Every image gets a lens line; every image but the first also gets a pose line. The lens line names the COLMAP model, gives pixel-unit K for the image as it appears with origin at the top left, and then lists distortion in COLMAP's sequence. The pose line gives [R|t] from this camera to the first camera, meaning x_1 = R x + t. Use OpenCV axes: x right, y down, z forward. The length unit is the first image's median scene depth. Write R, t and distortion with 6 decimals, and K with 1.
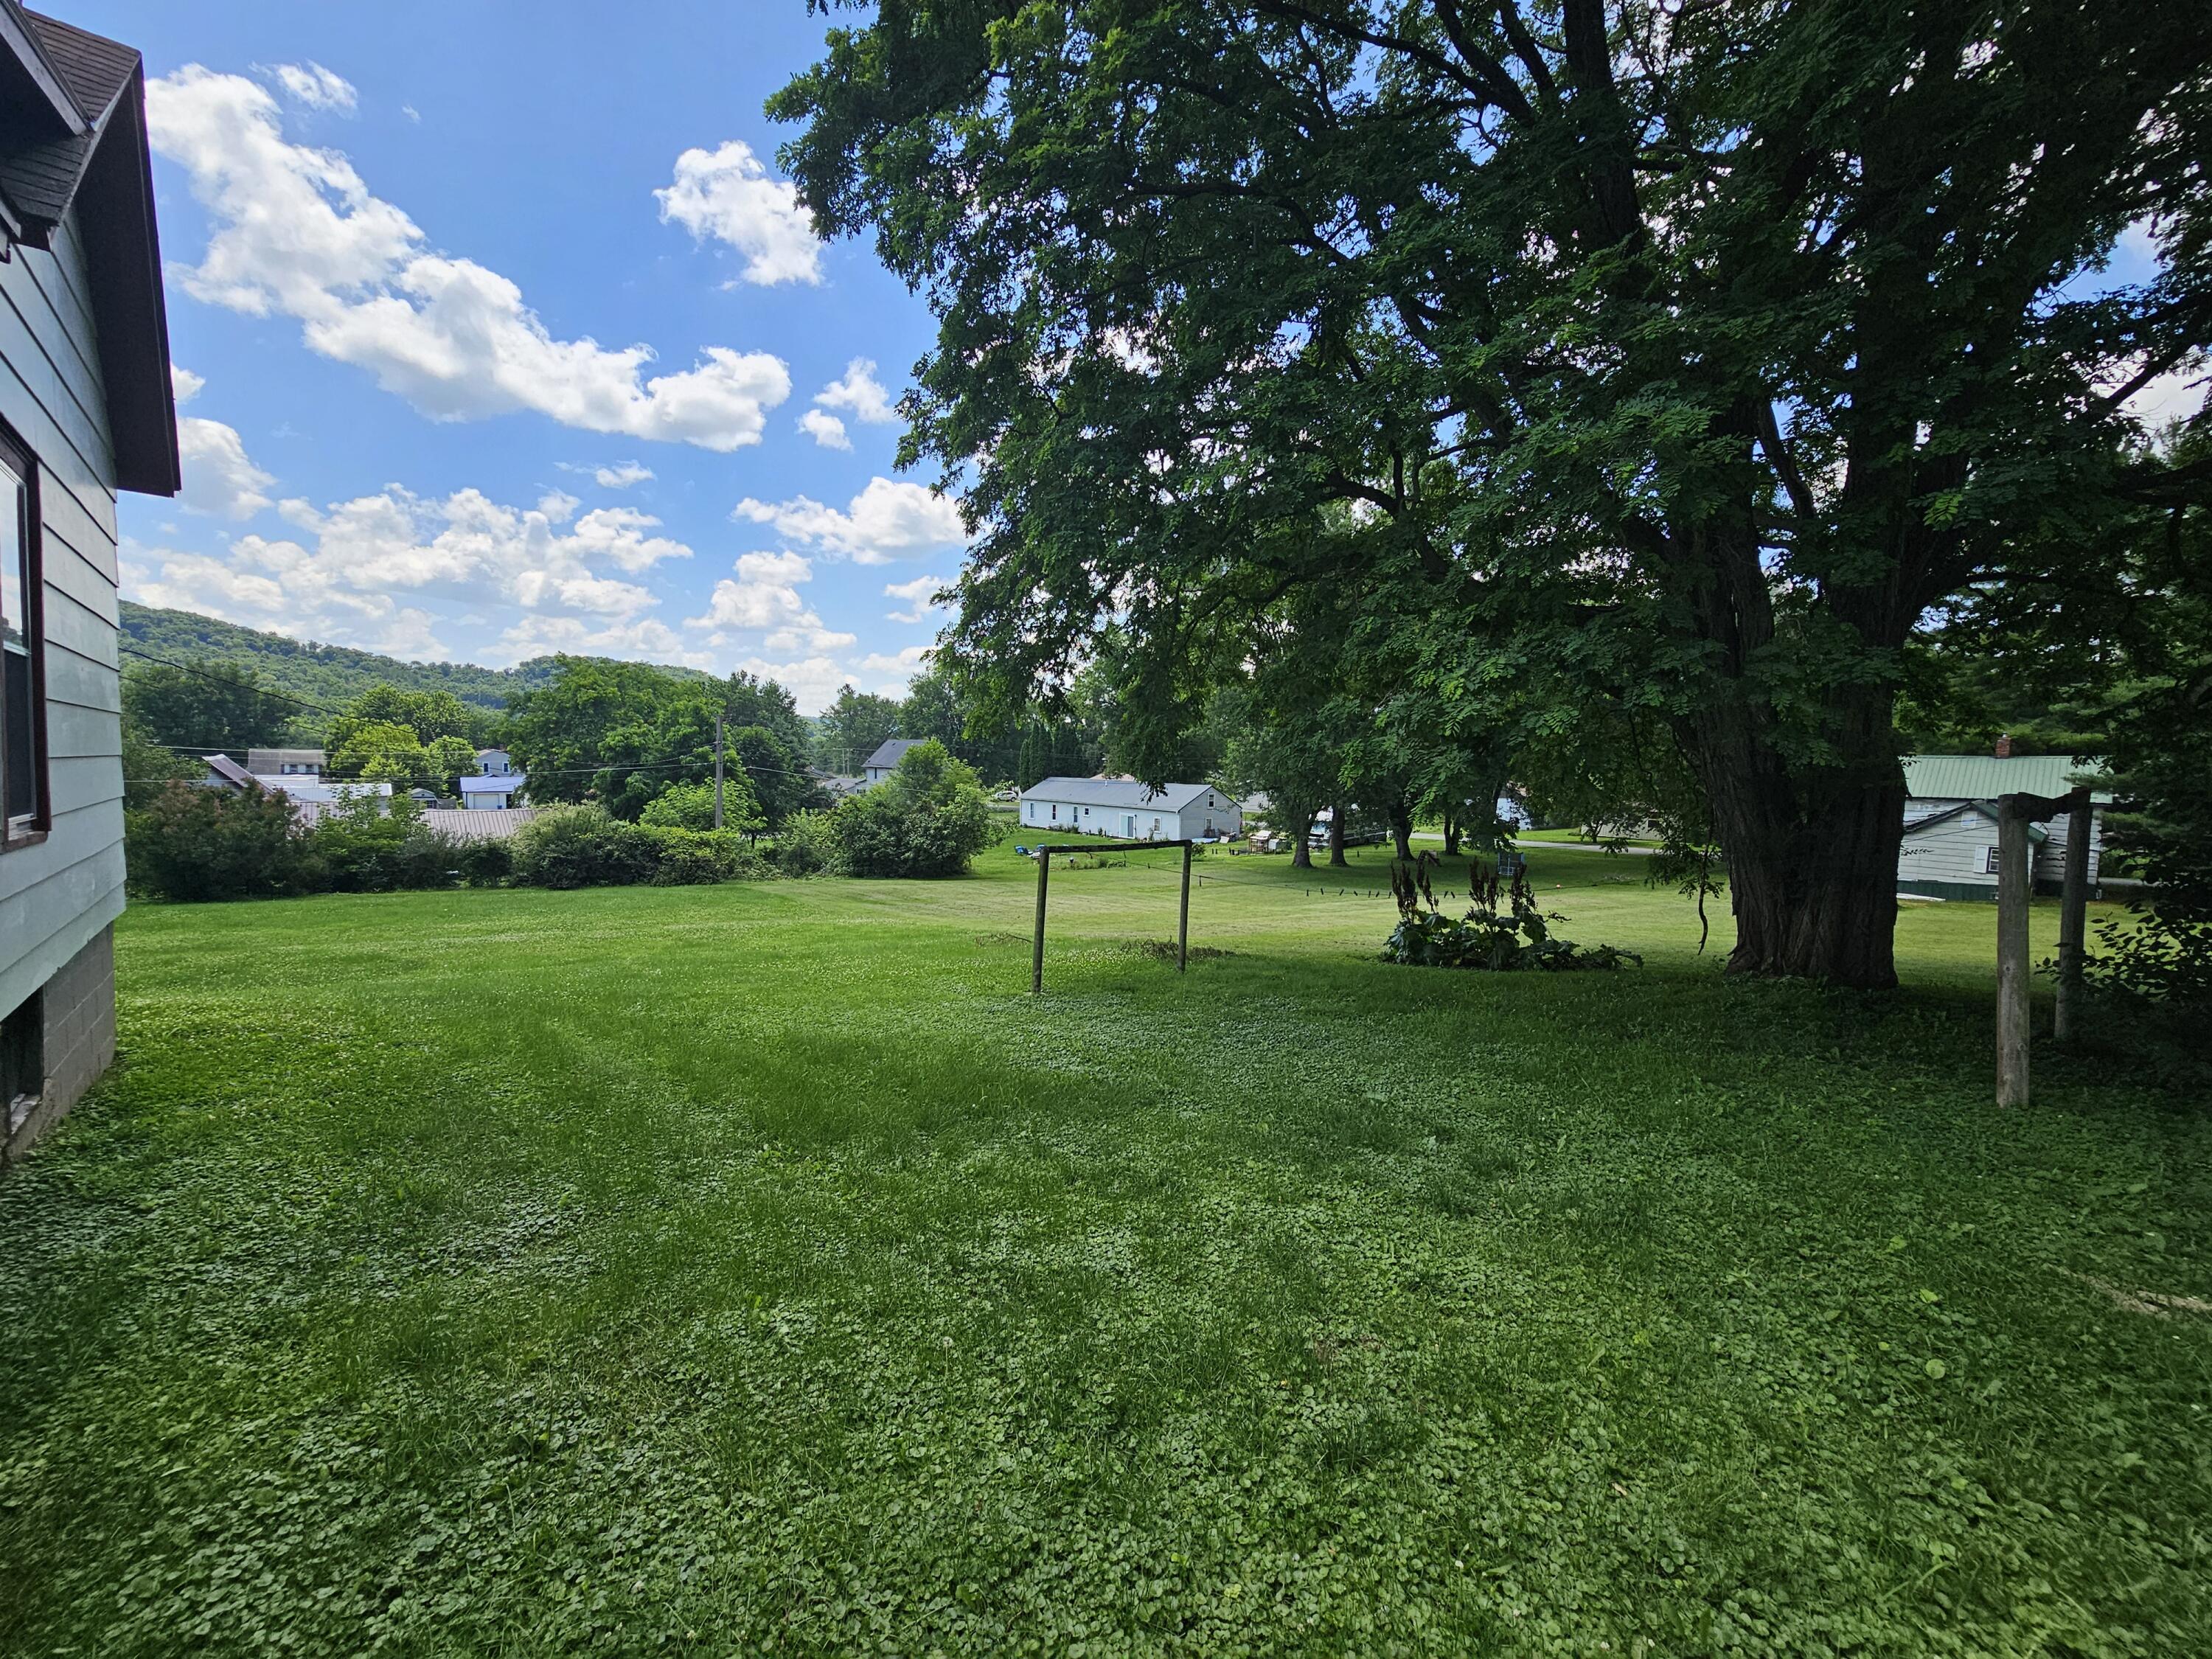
lens RADIAL K [[911.7, 0, 1107.0], [0, 911.7, 818.6], [0, 0, 1]] dist [-0.001530, -0.000170]
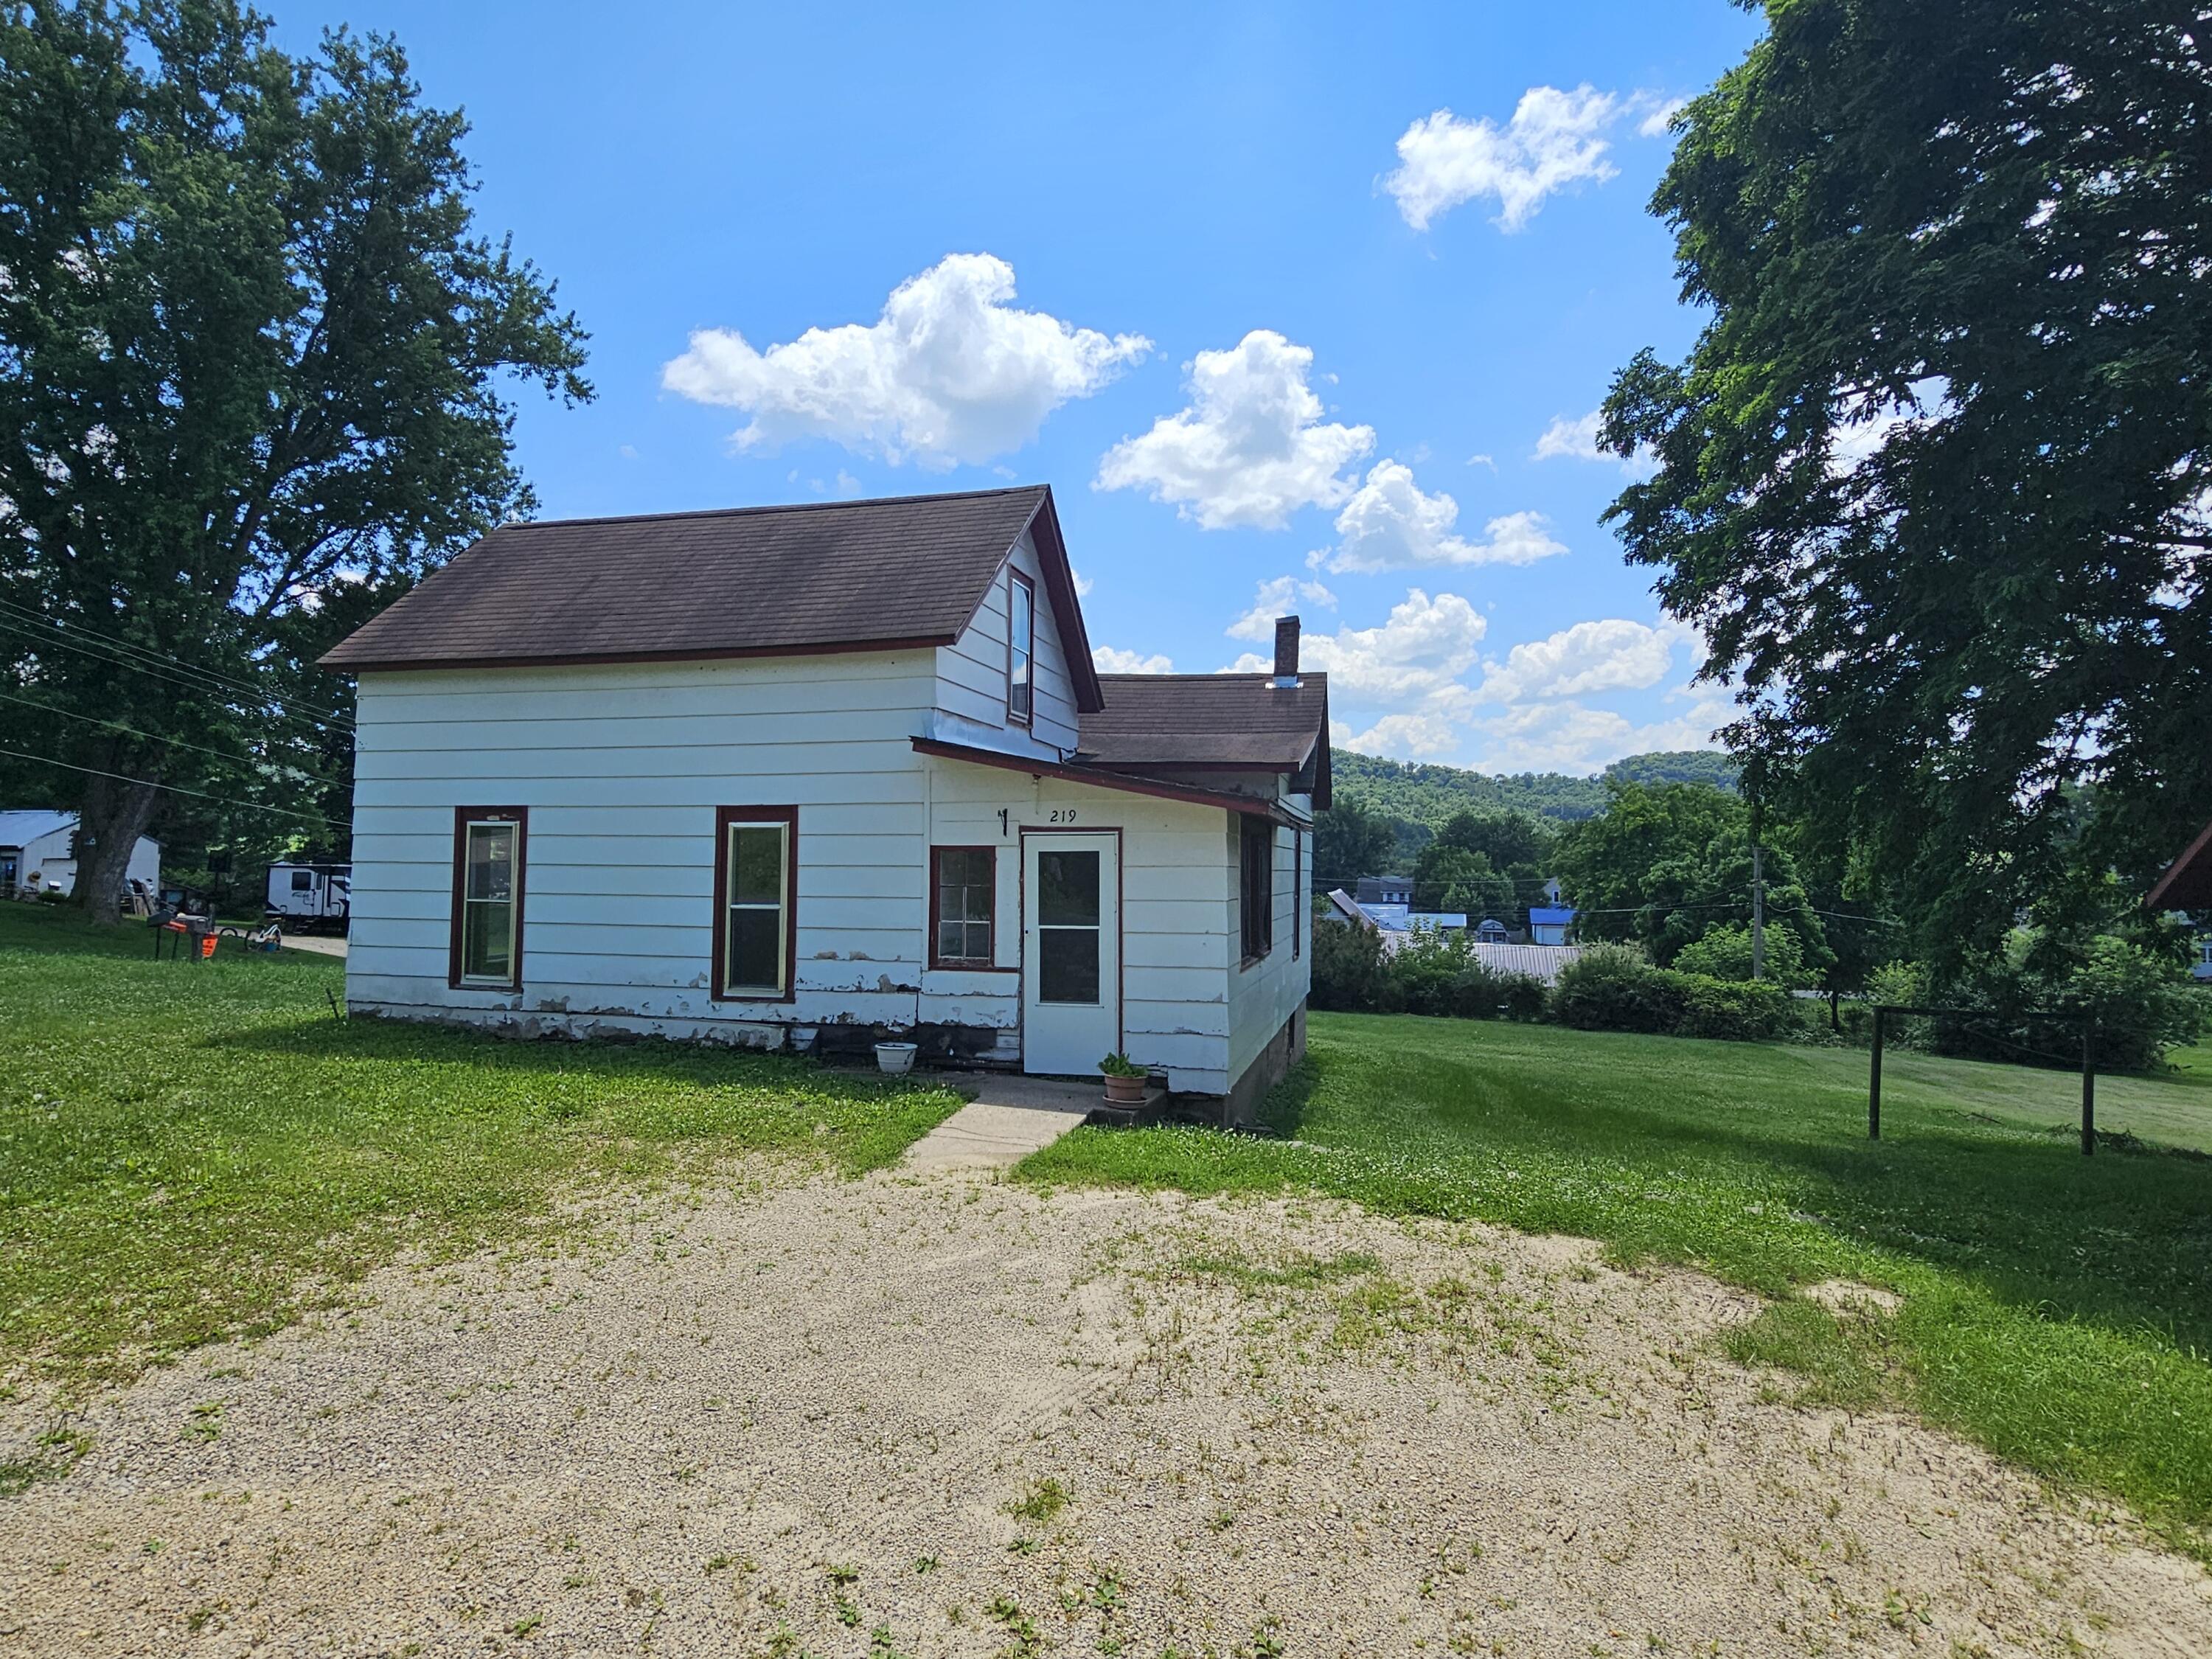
lens RADIAL K [[911.7, 0, 1107.0], [0, 911.7, 818.6], [0, 0, 1]] dist [-0.001530, -0.000170]
pose [[0.524614, -0.082006, -0.847381, -0.078527], [-0.049900, 0.990677, -0.126767, 0.002494], [0.849876, 0.108788, 0.515631, 0.080499]]
